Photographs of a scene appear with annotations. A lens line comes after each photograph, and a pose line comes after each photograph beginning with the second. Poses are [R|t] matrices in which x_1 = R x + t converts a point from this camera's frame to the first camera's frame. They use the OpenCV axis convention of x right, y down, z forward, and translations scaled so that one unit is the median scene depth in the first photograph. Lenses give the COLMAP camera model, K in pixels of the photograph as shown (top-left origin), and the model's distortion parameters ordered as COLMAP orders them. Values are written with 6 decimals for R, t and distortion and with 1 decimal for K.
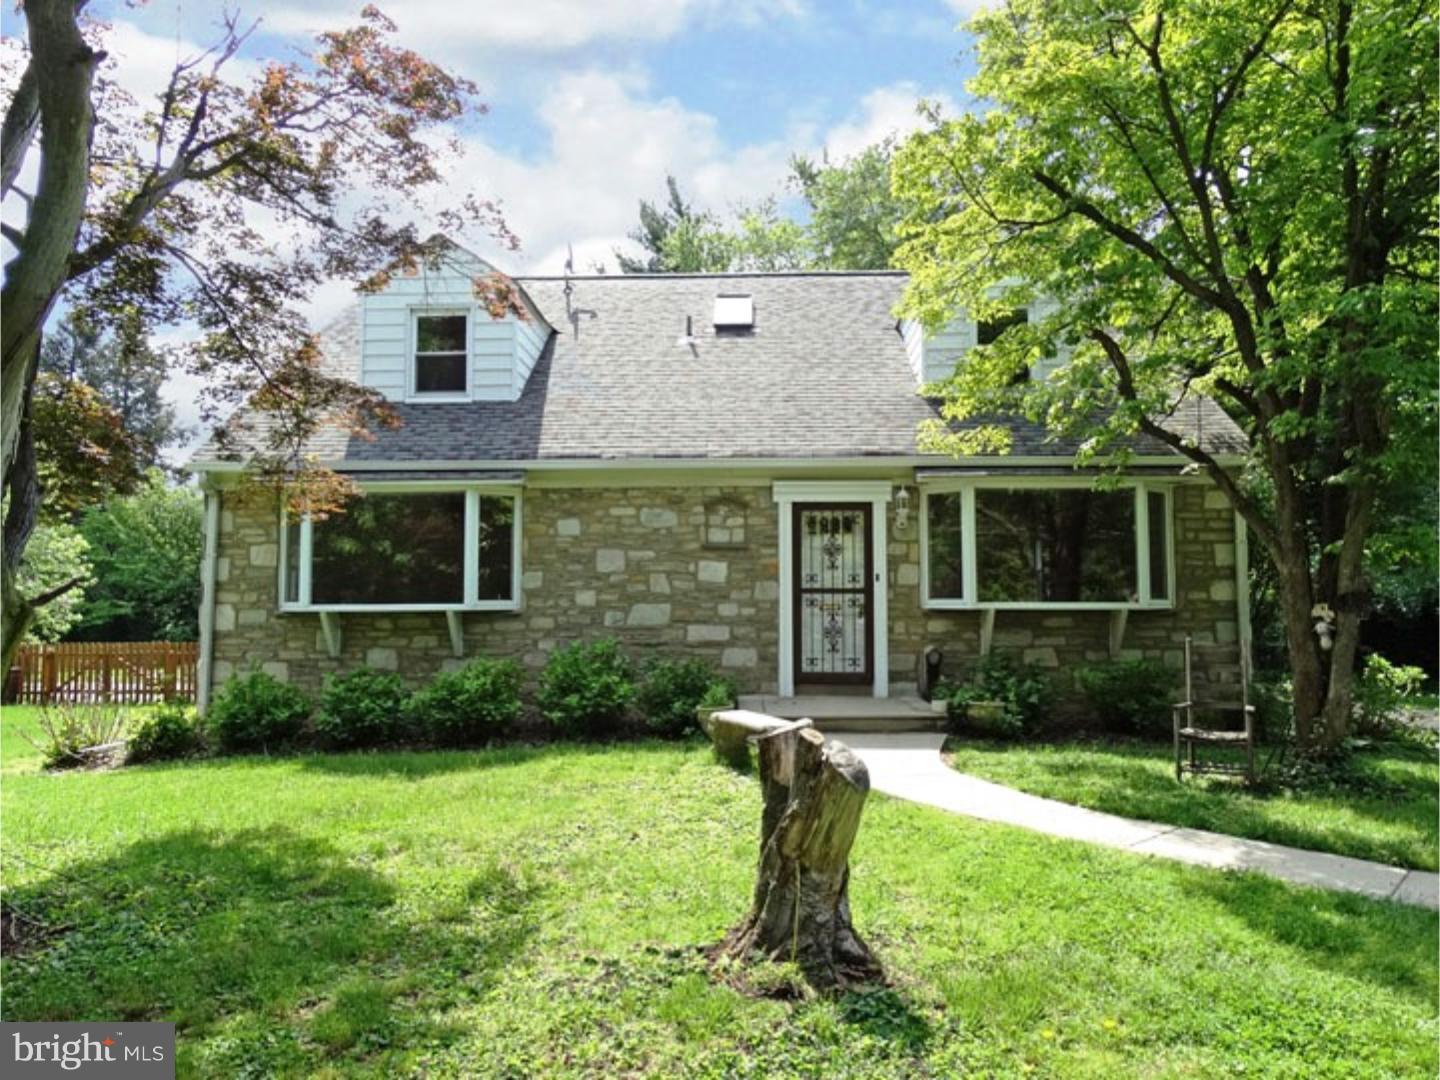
lens RADIAL K [[1009.3, 0, 716.4], [0, 1009.3, 542.1], [0, 0, 1]] dist [0.016660, -0.013629]
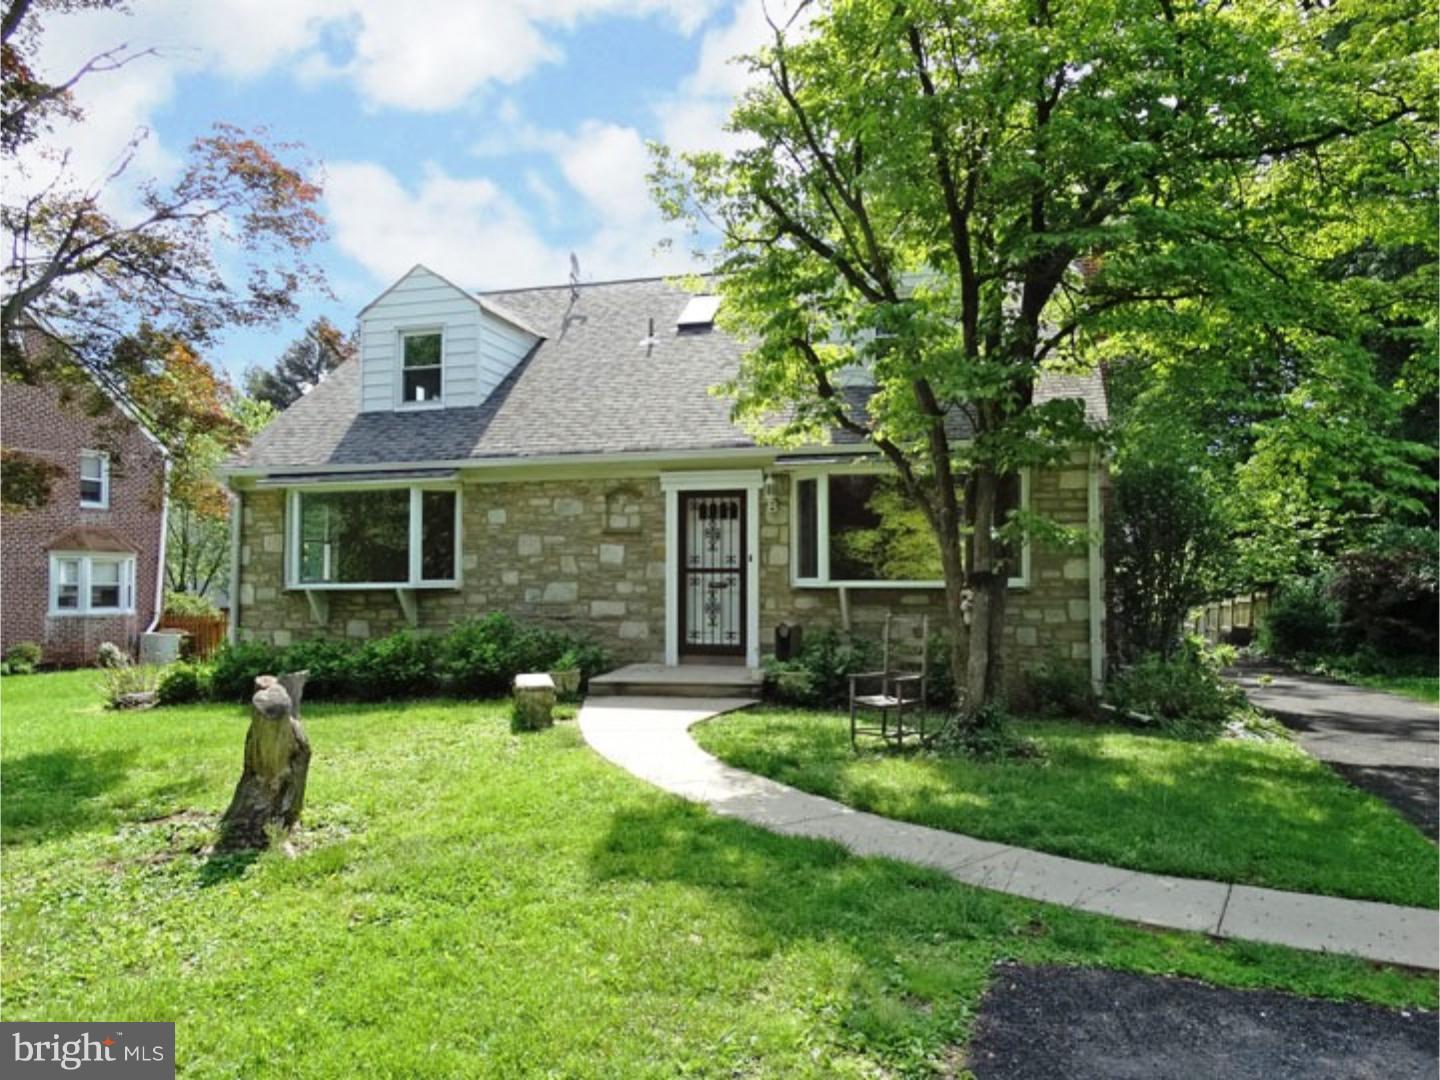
lens RADIAL K [[1079.7, 0, 773.0], [0, 1079.7, 523.6], [0, 0, 1]] dist [0.002598, 0.012958]
pose [[0.970081, -0.014406, -0.242352, 0.464573], [0.016956, 0.999821, 0.008439, -0.011674], [0.242187, -0.012296, 0.970152, -0.125796]]
